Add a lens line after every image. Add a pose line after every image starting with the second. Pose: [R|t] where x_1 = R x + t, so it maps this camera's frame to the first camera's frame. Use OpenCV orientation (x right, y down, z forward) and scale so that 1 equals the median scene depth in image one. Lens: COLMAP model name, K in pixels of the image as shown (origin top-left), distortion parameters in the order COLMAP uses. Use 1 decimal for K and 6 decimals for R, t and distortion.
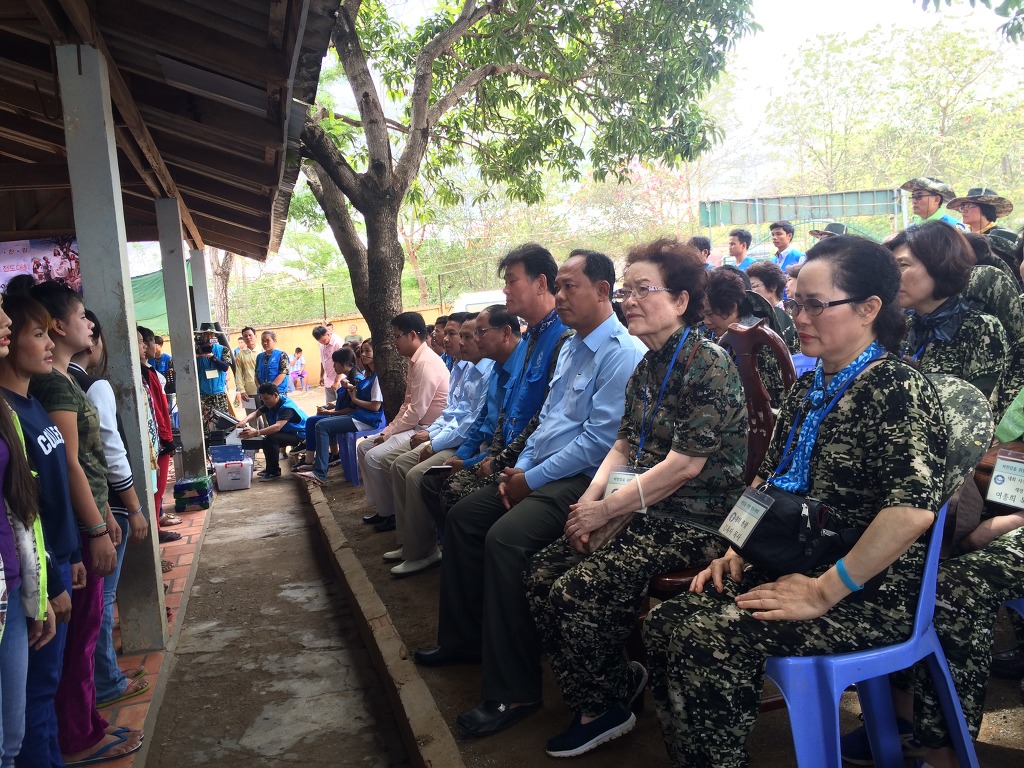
lens RADIAL K [[880.9, 0, 506.7], [0, 880.9, 382.2], [0, 0, 1]] dist [0.079156, -0.110505]
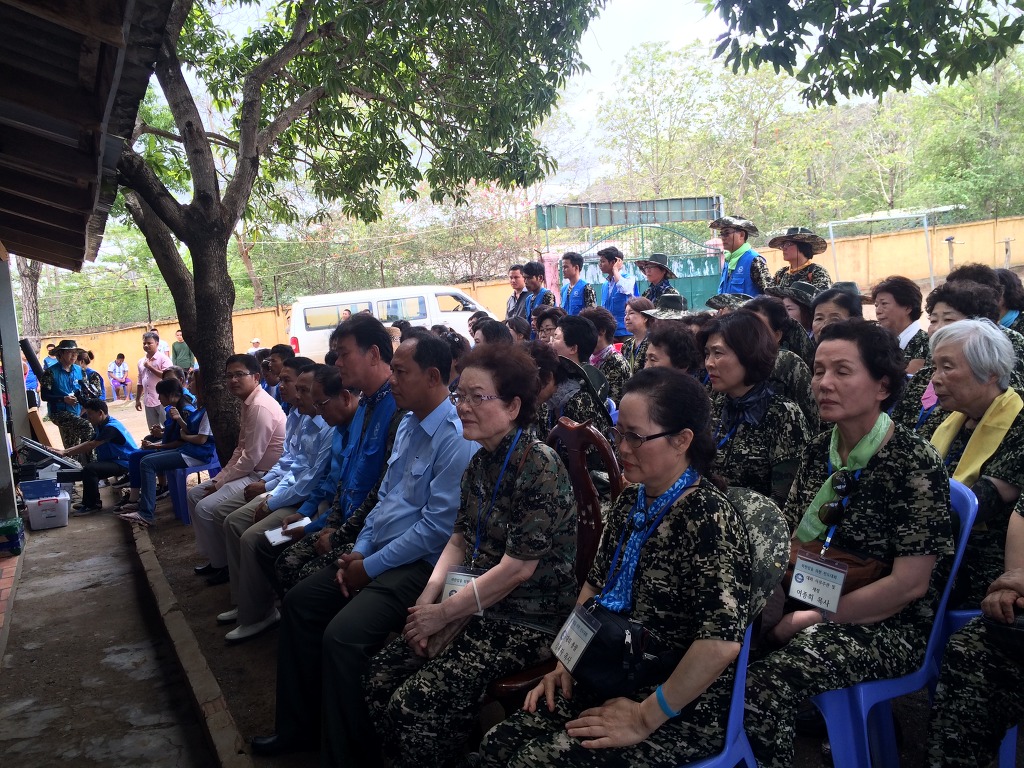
lens RADIAL K [[880.9, 0, 506.7], [0, 880.9, 382.2], [0, 0, 1]] dist [0.079156, -0.110505]
pose [[0.984265, -0.018407, 0.175740, 0.004510], [0.016353, 0.999780, 0.013130, -0.062154], [-0.175943, -0.010050, 0.984349, -0.004543]]
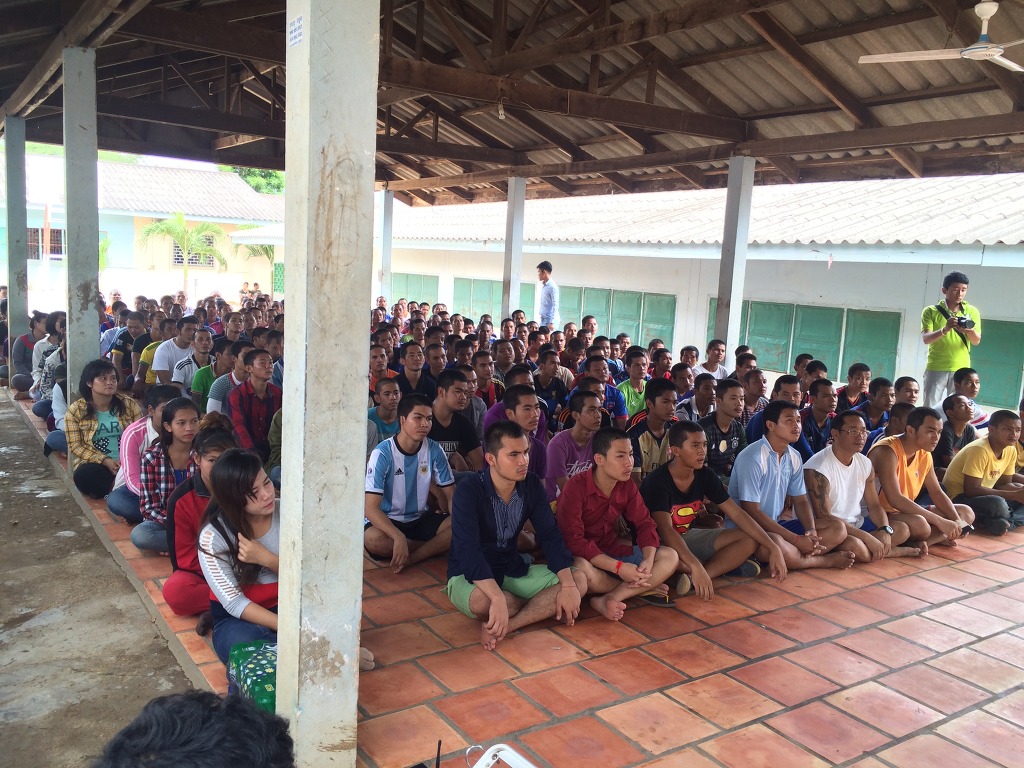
lens RADIAL K [[882.2, 0, 509.9], [0, 882.2, 382.0], [0, 0, 1]] dist [0.082857, -0.113595]
pose [[-0.951039, 0.071790, -0.300618, -0.530604], [0.006226, 0.976902, 0.213596, -0.126297], [0.309008, 0.201267, -0.929519, 2.108221]]
